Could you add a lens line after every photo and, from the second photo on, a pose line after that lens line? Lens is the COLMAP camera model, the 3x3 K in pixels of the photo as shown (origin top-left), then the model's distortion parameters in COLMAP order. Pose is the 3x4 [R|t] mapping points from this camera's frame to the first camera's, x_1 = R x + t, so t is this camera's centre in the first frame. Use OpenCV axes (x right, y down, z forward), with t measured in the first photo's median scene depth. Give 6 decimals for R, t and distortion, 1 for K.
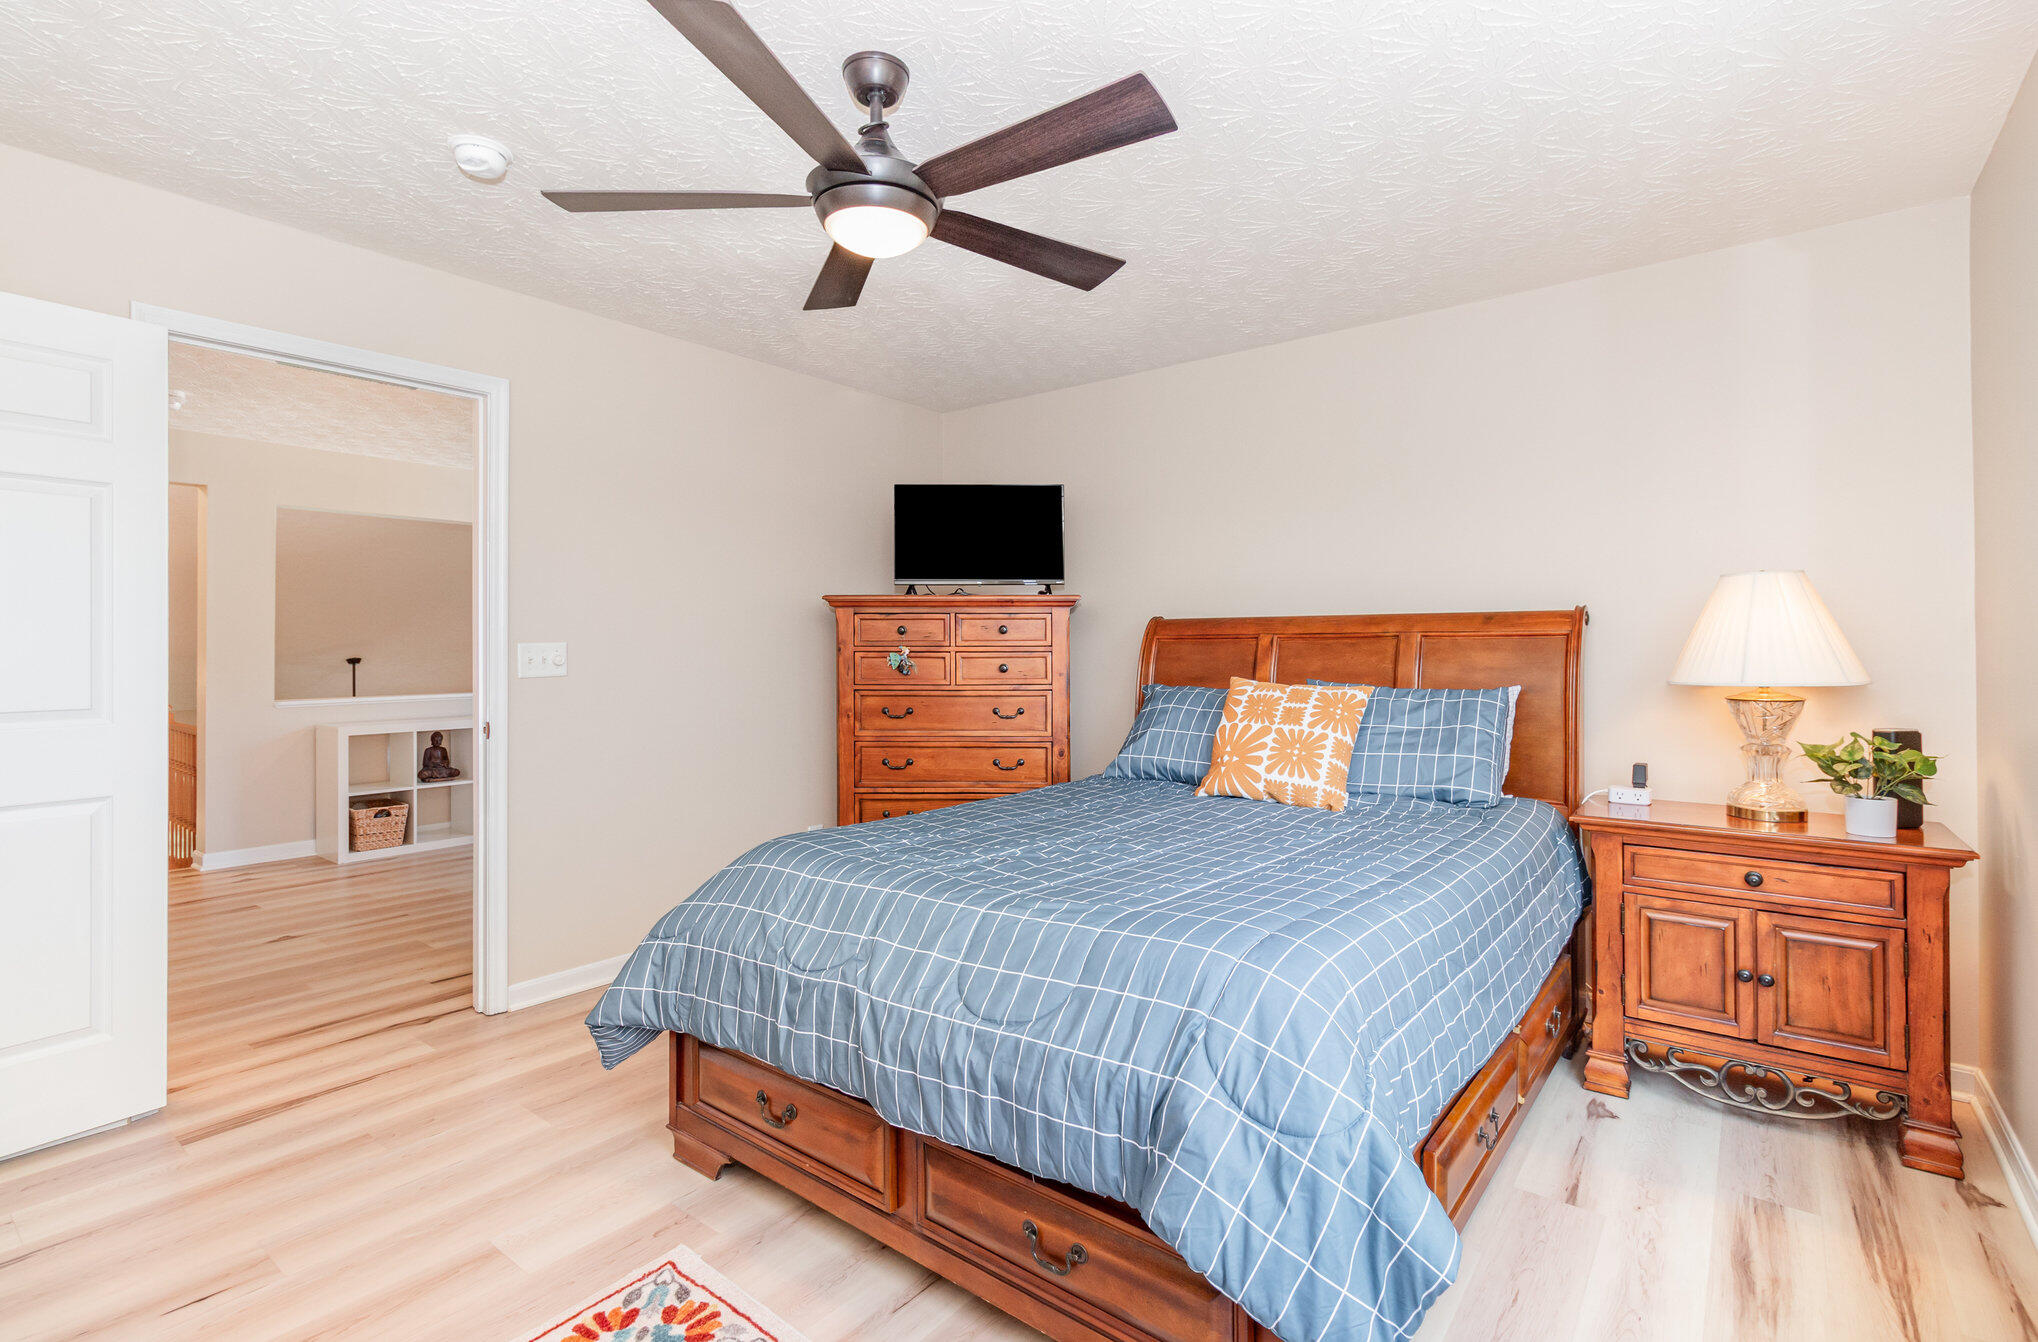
lens RADIAL K [[947.4, 0, 1026.2], [0, 947.4, 658.6], [0, 0, 1]] dist [0.004107, -0.000257]
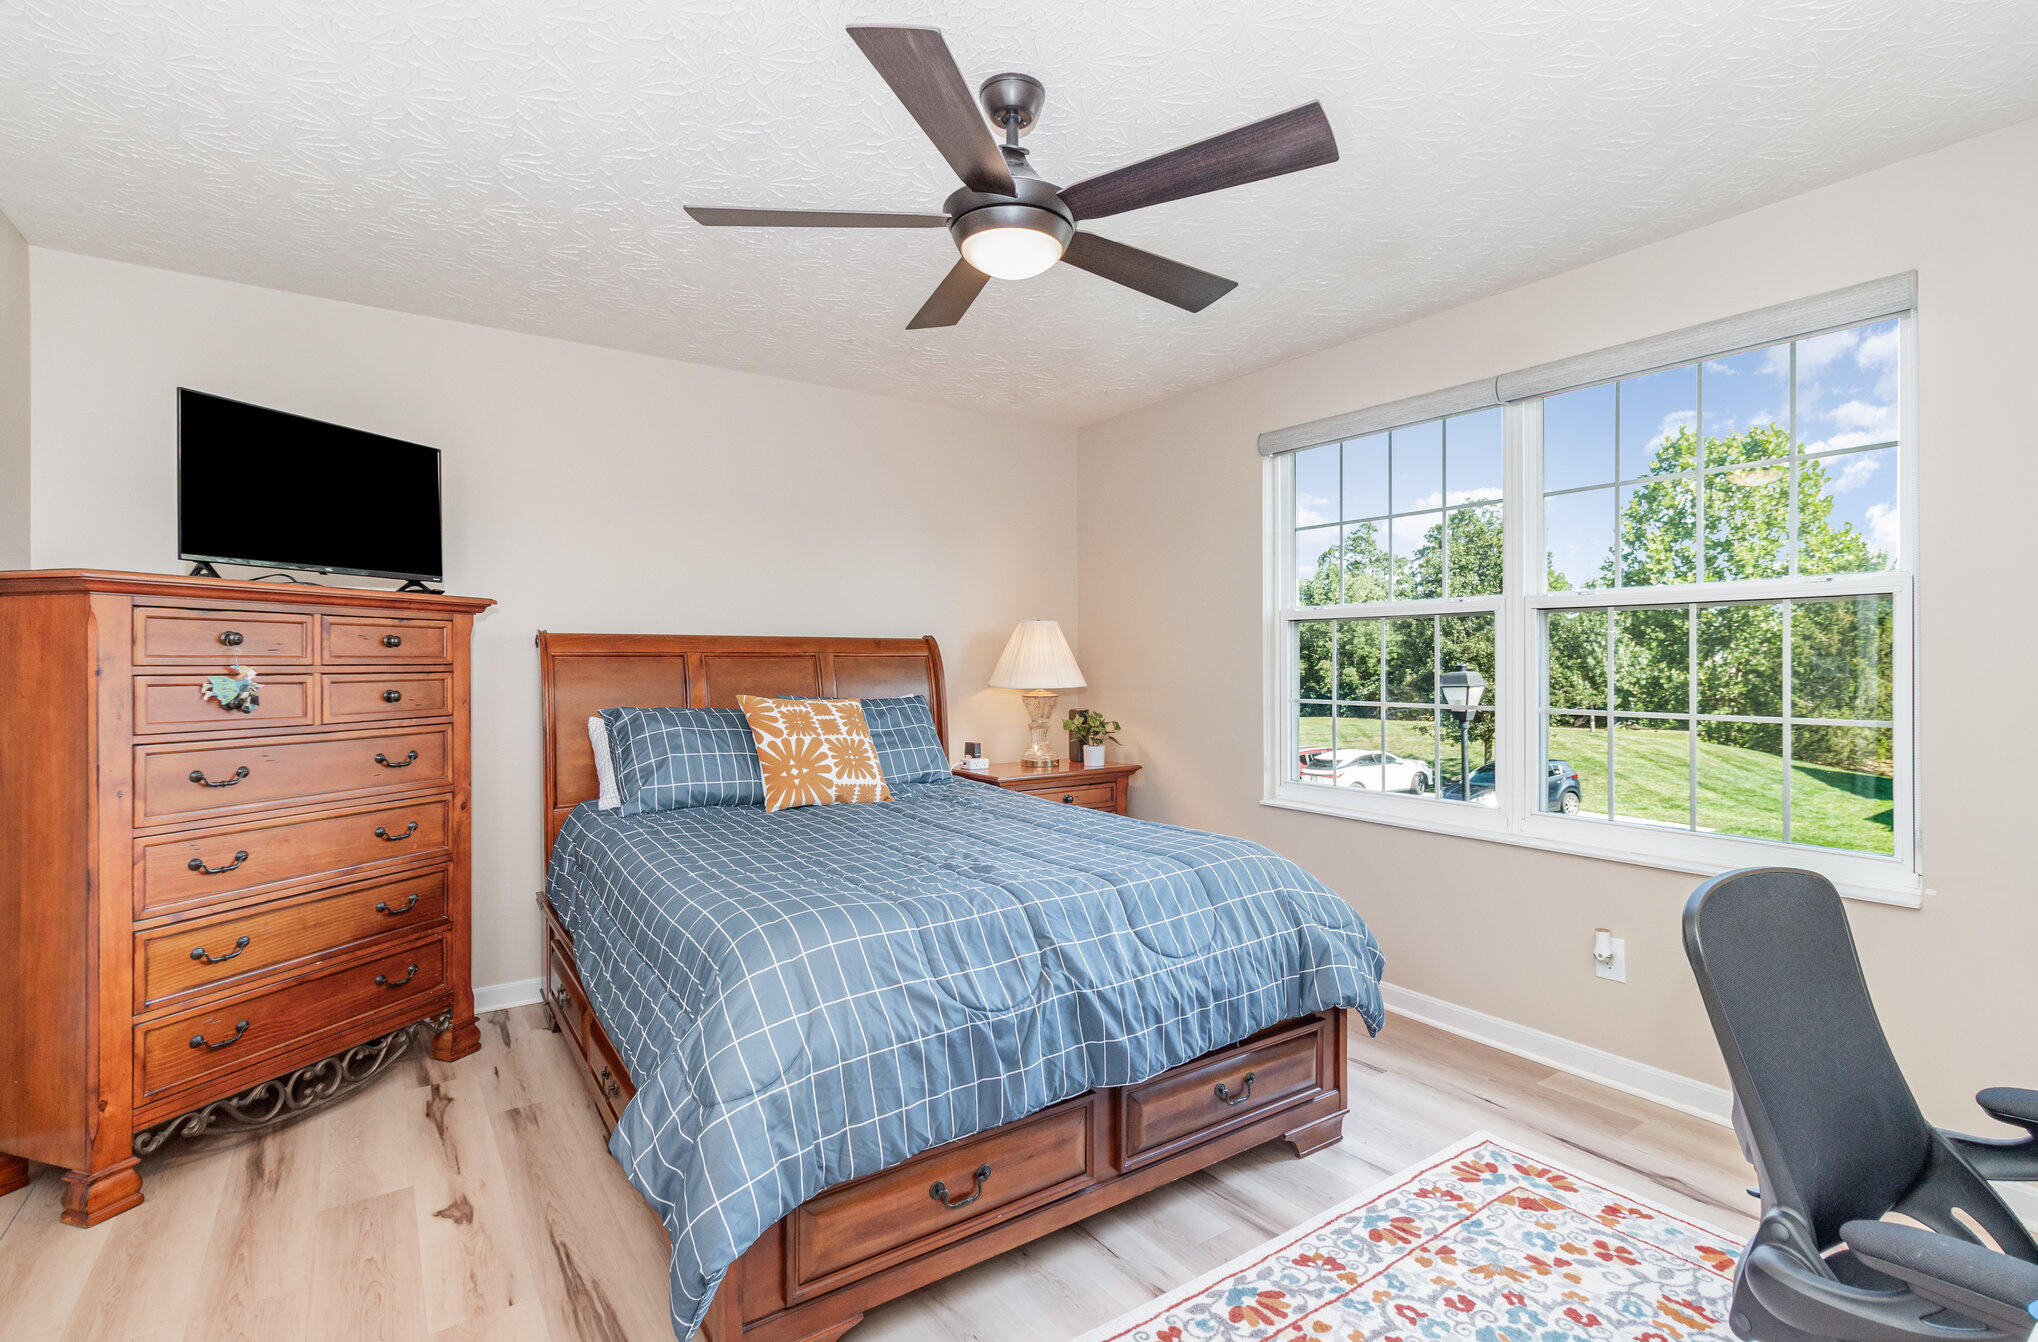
lens RADIAL K [[947.4, 0, 1026.9], [0, 947.4, 665.6], [0, 0, 1]] dist [0.004107, -0.000257]
pose [[0.291630, -0.004094, 0.956522, -0.742975], [0.008522, 0.999962, 0.001682, -0.012948], [-0.956493, 0.007661, 0.291654, 0.454712]]
